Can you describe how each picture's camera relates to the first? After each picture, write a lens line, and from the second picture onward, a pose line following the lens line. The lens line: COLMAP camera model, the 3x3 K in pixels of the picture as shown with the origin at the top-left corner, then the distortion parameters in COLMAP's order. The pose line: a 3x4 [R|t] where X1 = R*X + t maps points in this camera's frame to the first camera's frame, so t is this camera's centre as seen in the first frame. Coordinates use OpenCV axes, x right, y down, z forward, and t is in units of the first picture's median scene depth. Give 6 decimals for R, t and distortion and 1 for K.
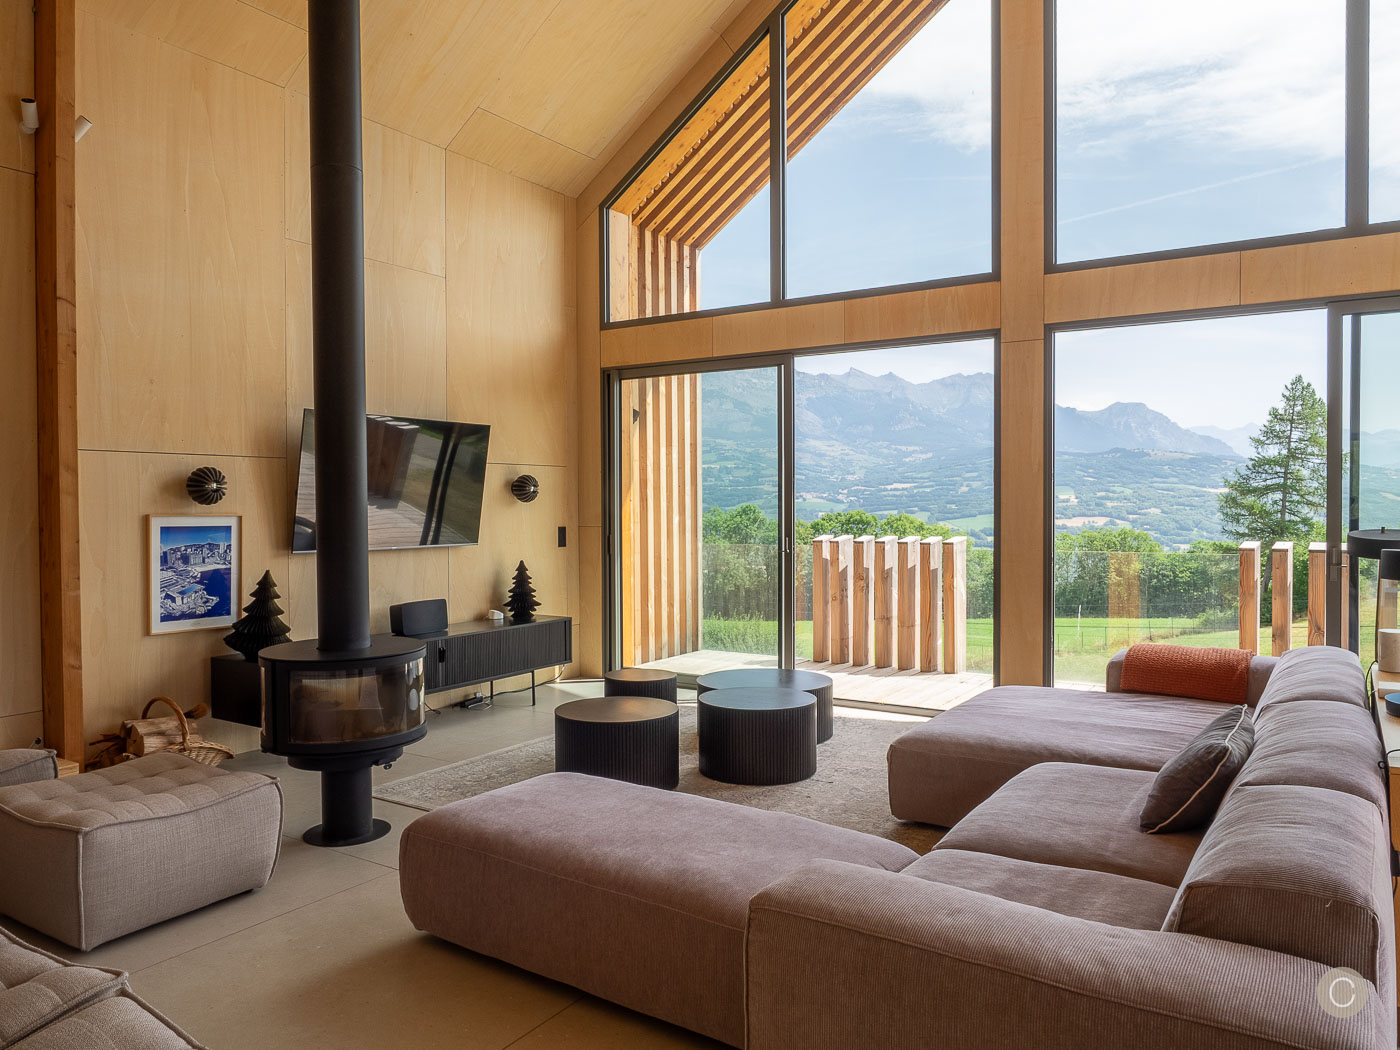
lens RADIAL K [[993.1, 0, 697.6], [0, 993.1, 527.2], [0, 0, 1]] dist [-0.016581, 0.003287]
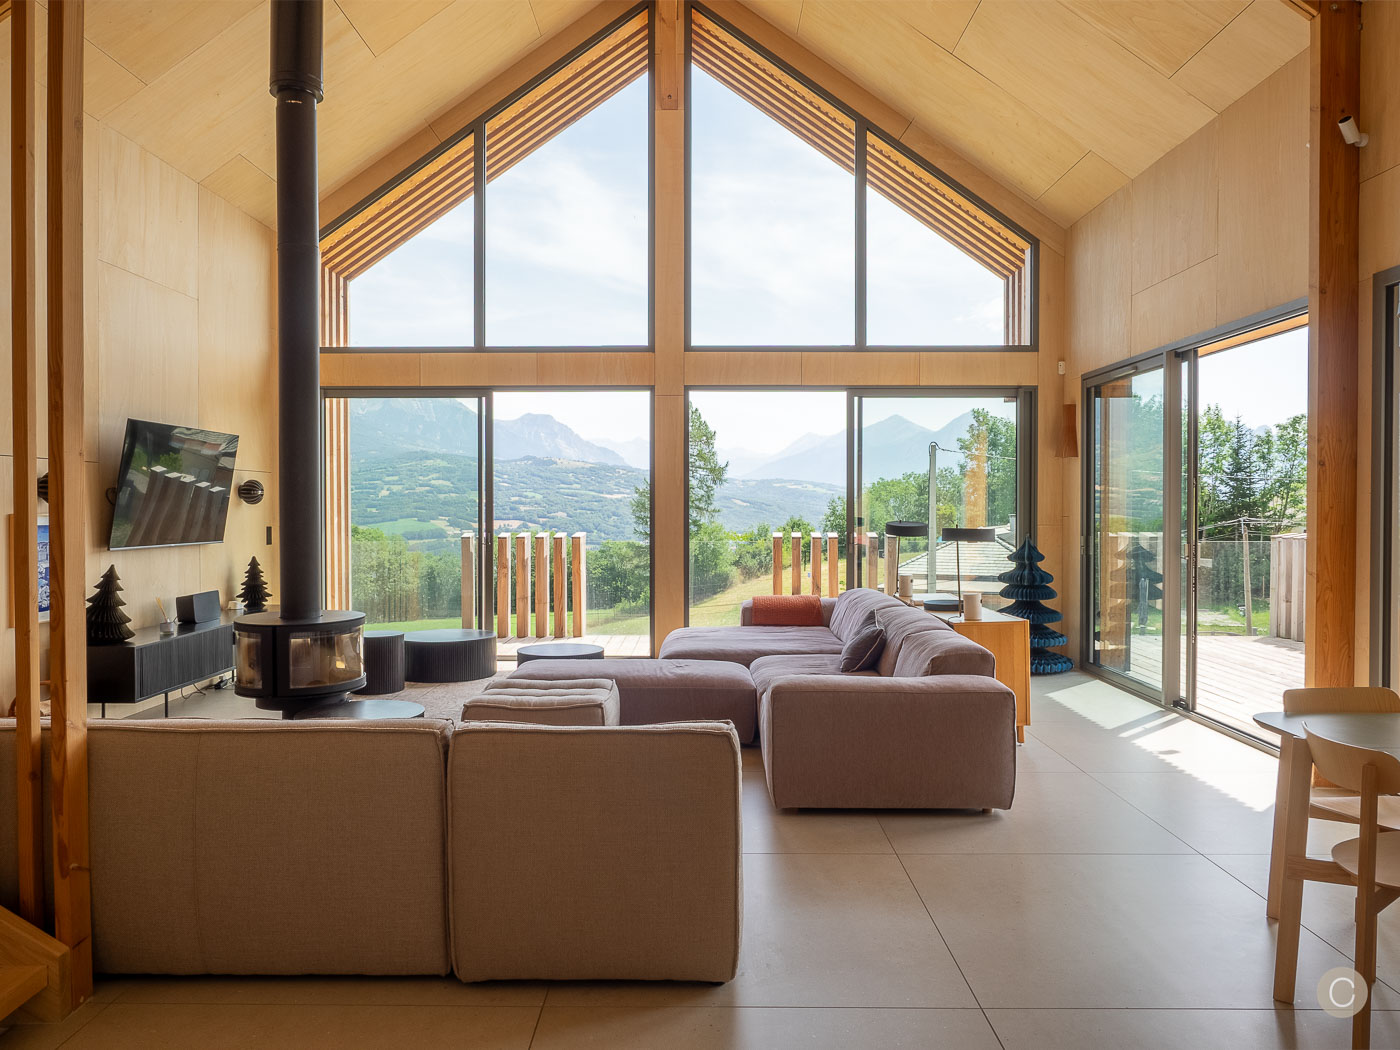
lens RADIAL K [[993.1, 0, 704.9], [0, 993.1, 523.6], [0, 0, 1]] dist [-0.016581, 0.003287]
pose [[0.837740, -0.005916, 0.546037, -0.432206], [0.010063, 0.999939, -0.004604, 0.008150], [-0.545976, 0.009352, 0.837749, -0.253598]]
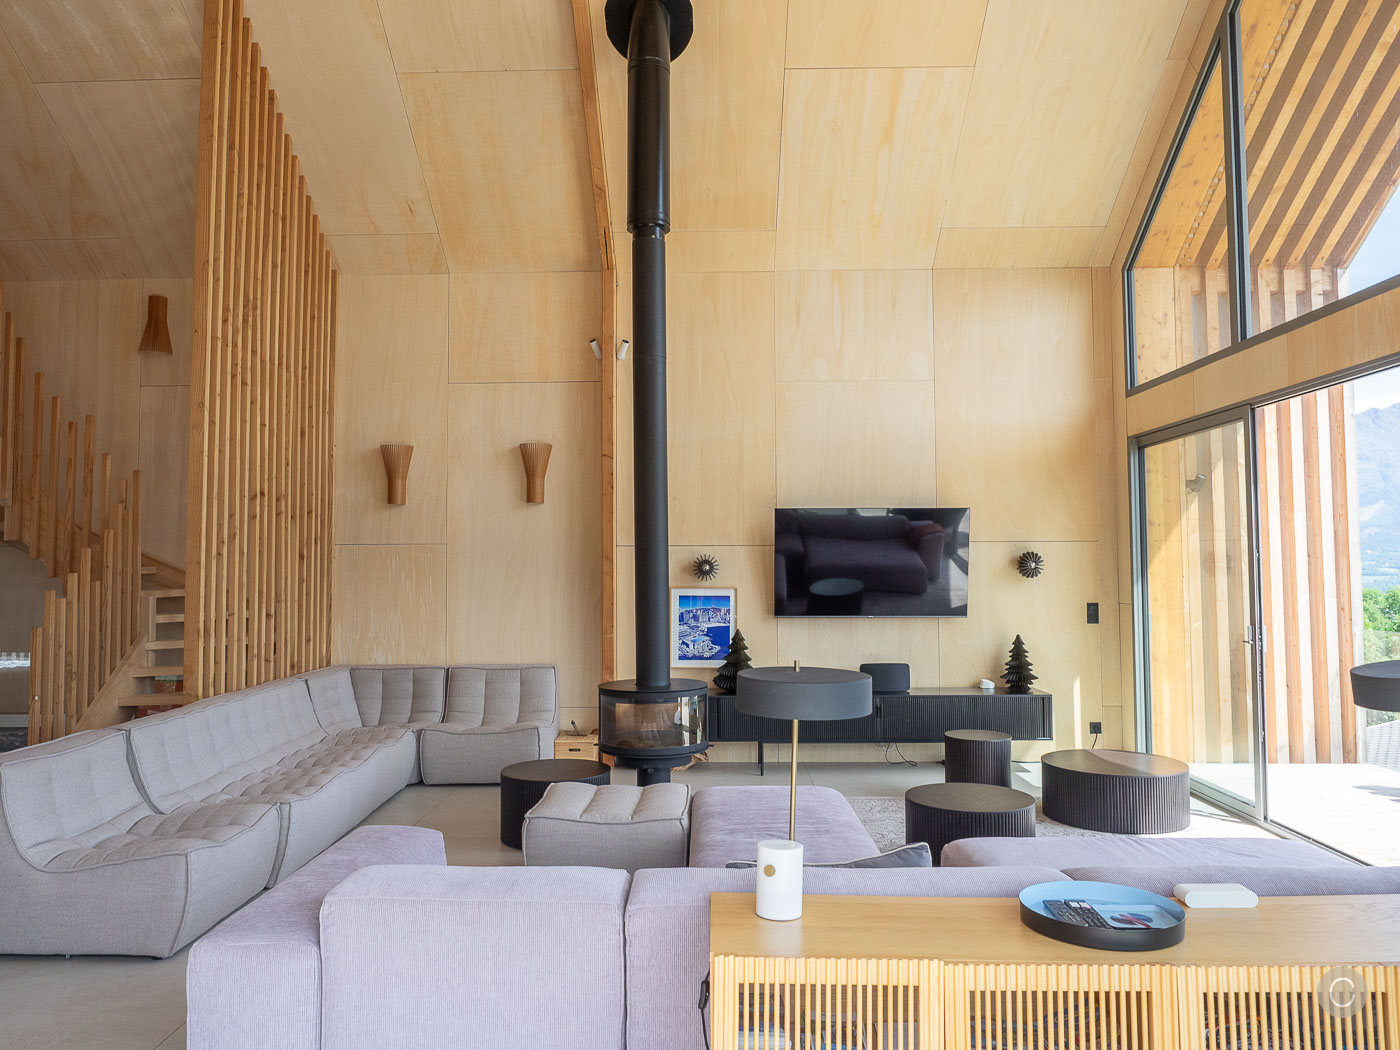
lens RADIAL K [[993.1, 0, 706.0], [0, 993.1, 519.4], [0, 0, 1]] dist [-0.016581, 0.003287]
pose [[0.529929, -0.036469, -0.847258, 0.635716], [-0.016922, 0.998421, -0.053559, -0.030122], [0.847873, 0.042720, 0.528475, 0.206937]]
